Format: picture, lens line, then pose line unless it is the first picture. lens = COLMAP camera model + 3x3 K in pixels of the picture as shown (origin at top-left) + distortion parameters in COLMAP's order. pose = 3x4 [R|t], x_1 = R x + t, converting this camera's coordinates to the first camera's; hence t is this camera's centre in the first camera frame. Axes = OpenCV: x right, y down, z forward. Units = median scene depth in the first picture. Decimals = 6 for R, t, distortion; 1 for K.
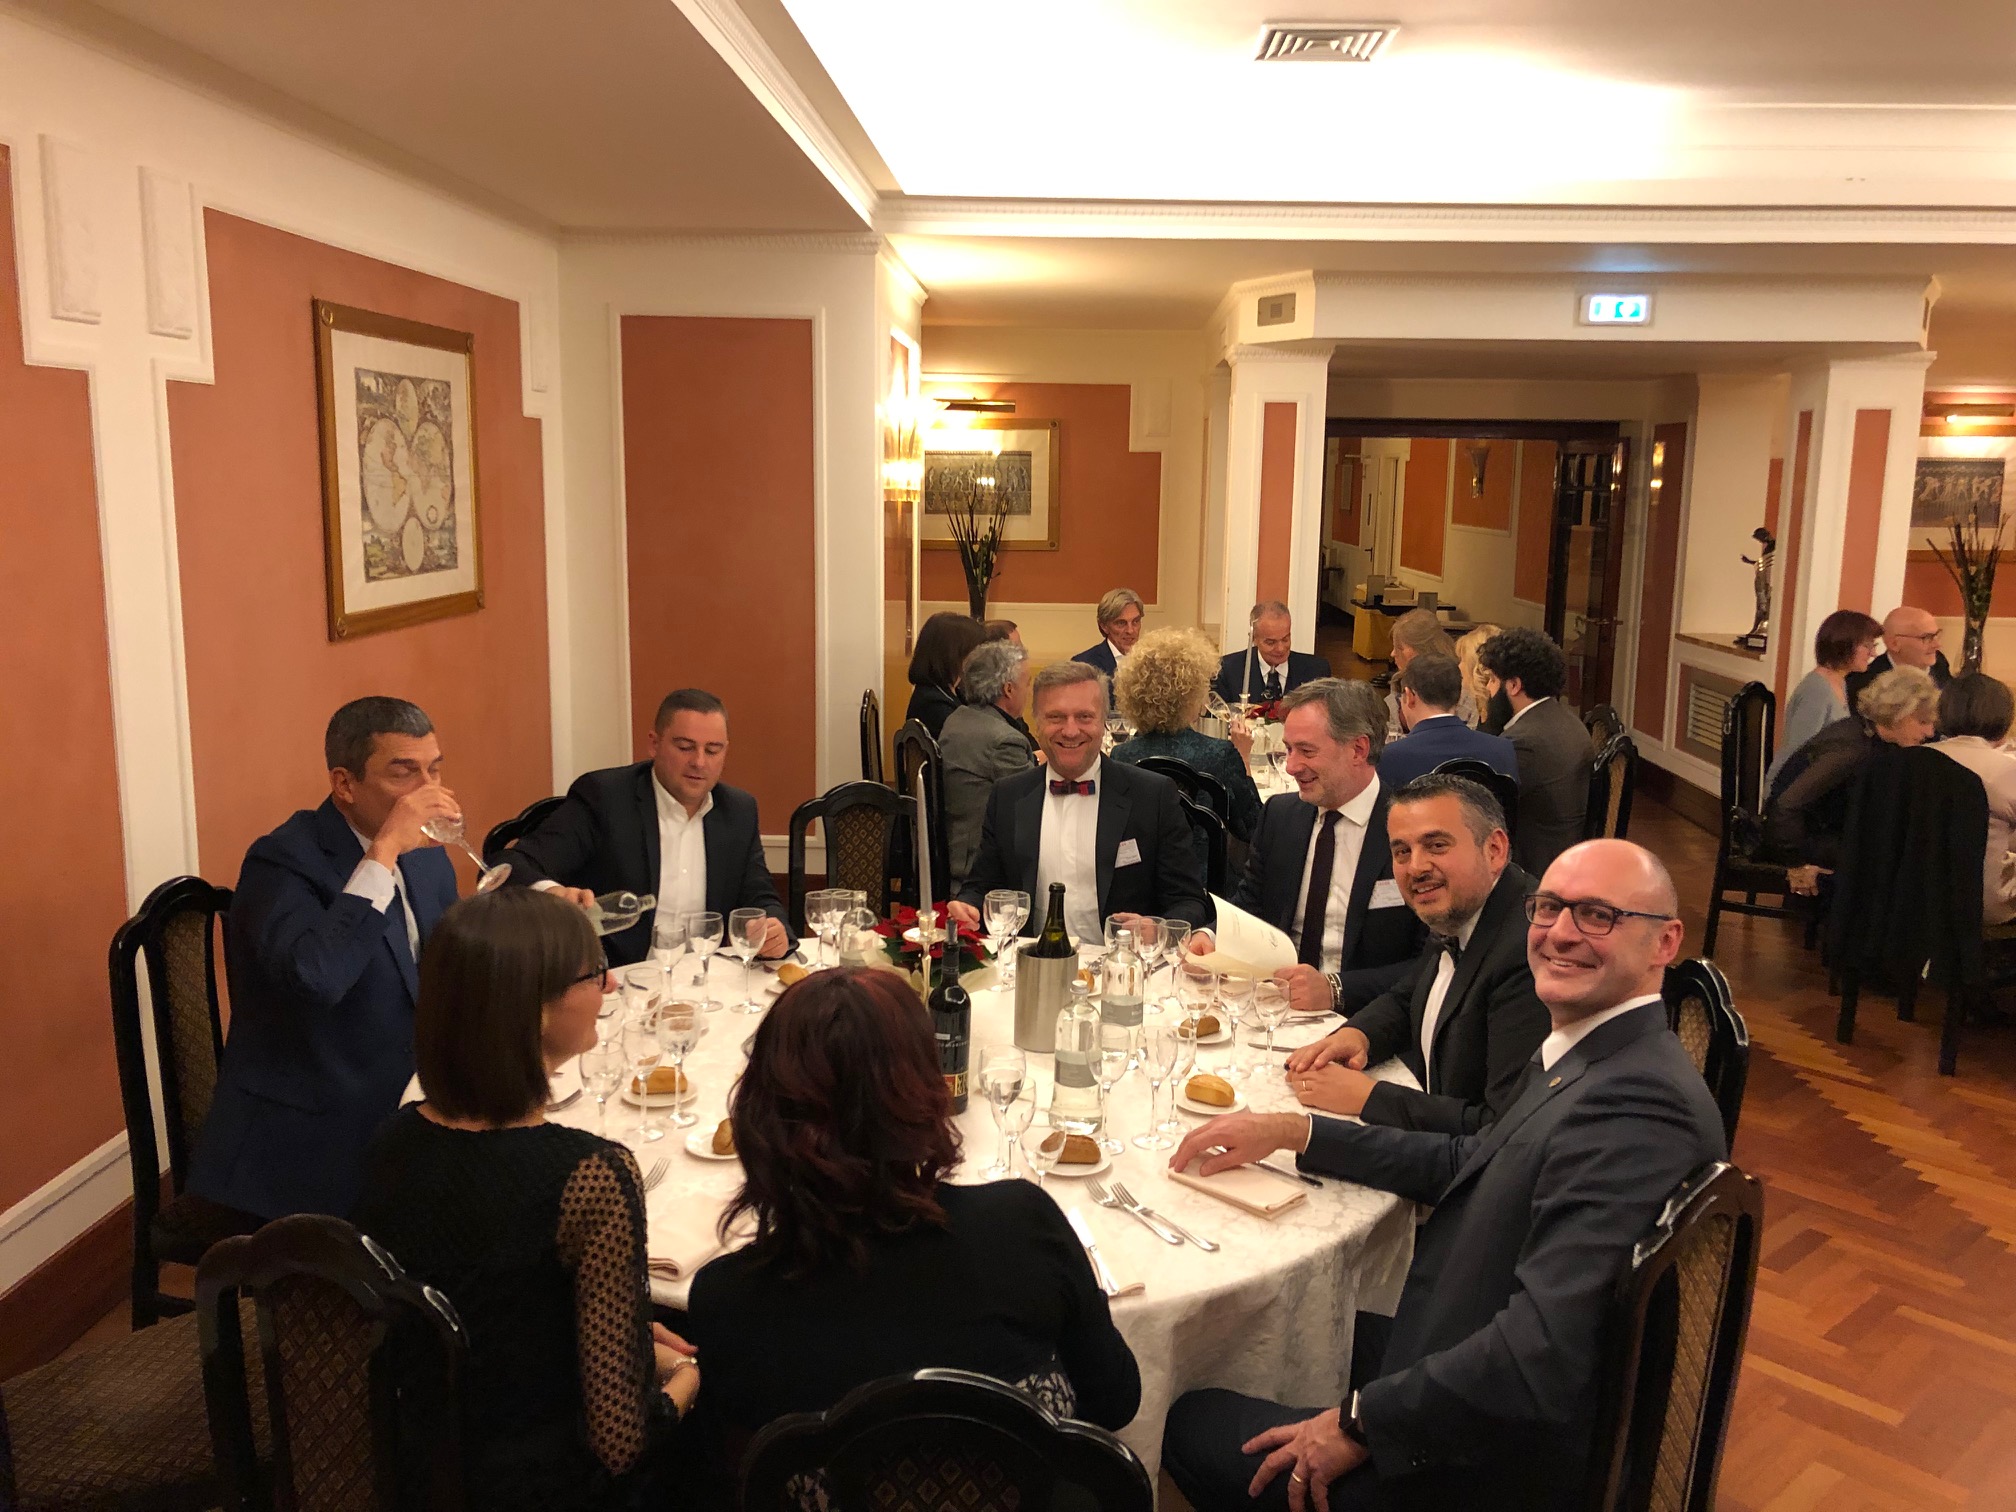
lens RADIAL K [[1629.9, 0, 1007.8], [0, 1629.9, 756.1], [0, 0, 1]] dist [0.002357, -0.000853]
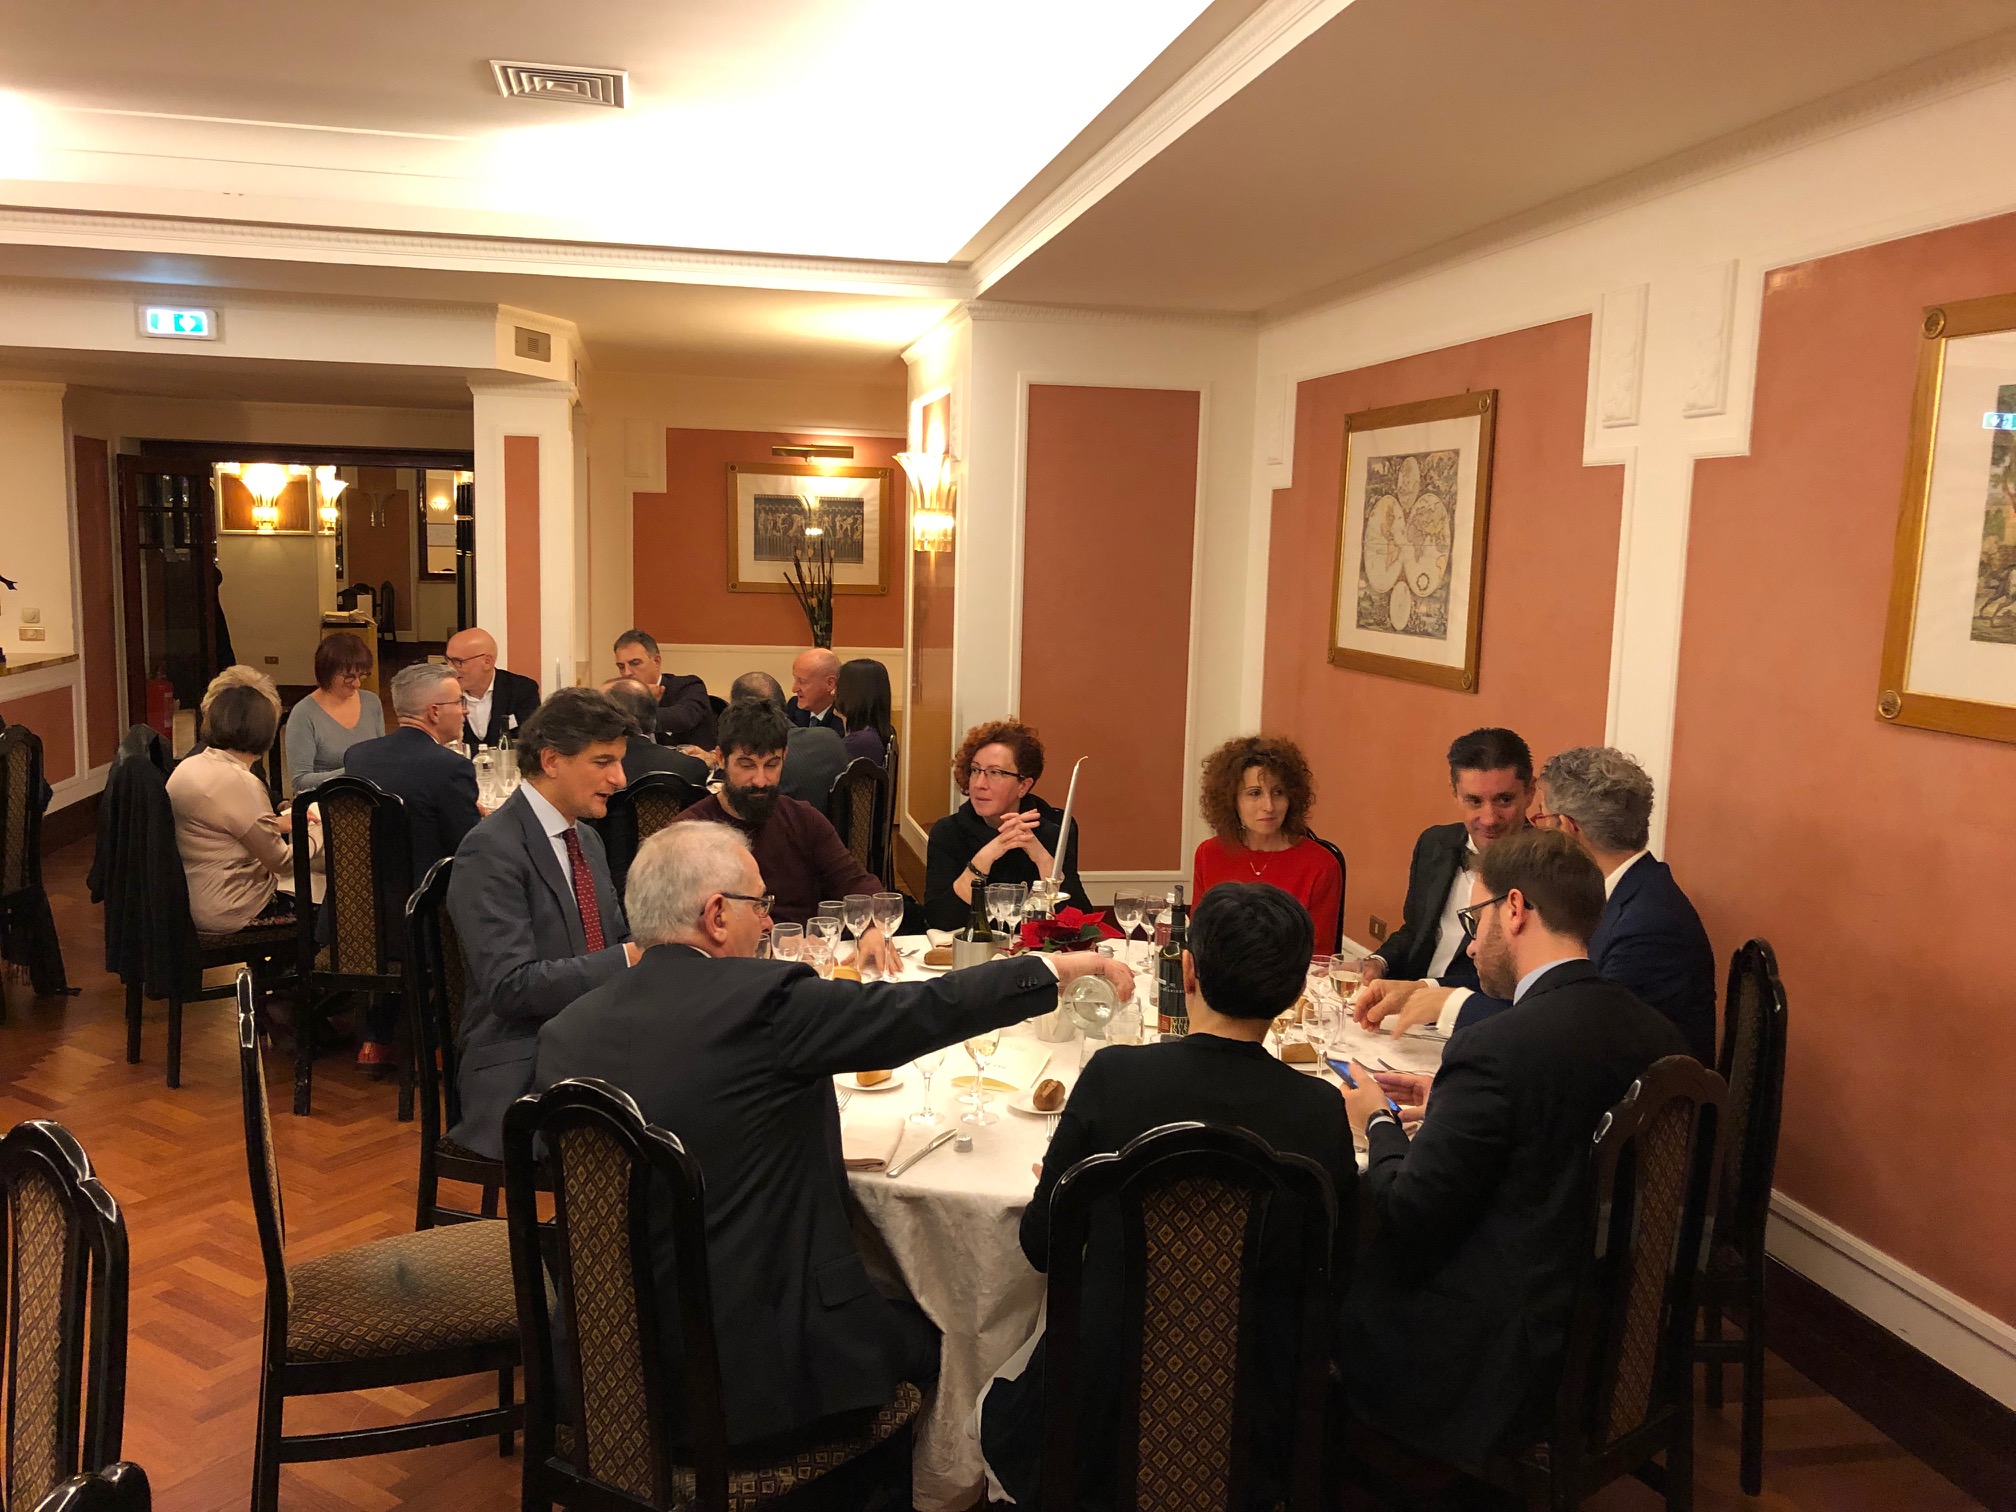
lens RADIAL K [[1629.9, 0, 1008.8], [0, 1629.9, 758.9], [0, 0, 1]] dist [0.002357, -0.000853]
pose [[-0.968024, -0.006908, -0.250761, 0.165666], [-0.082552, 0.952716, 0.292435, -0.333922], [0.236884, 0.303785, -0.922822, 1.998578]]
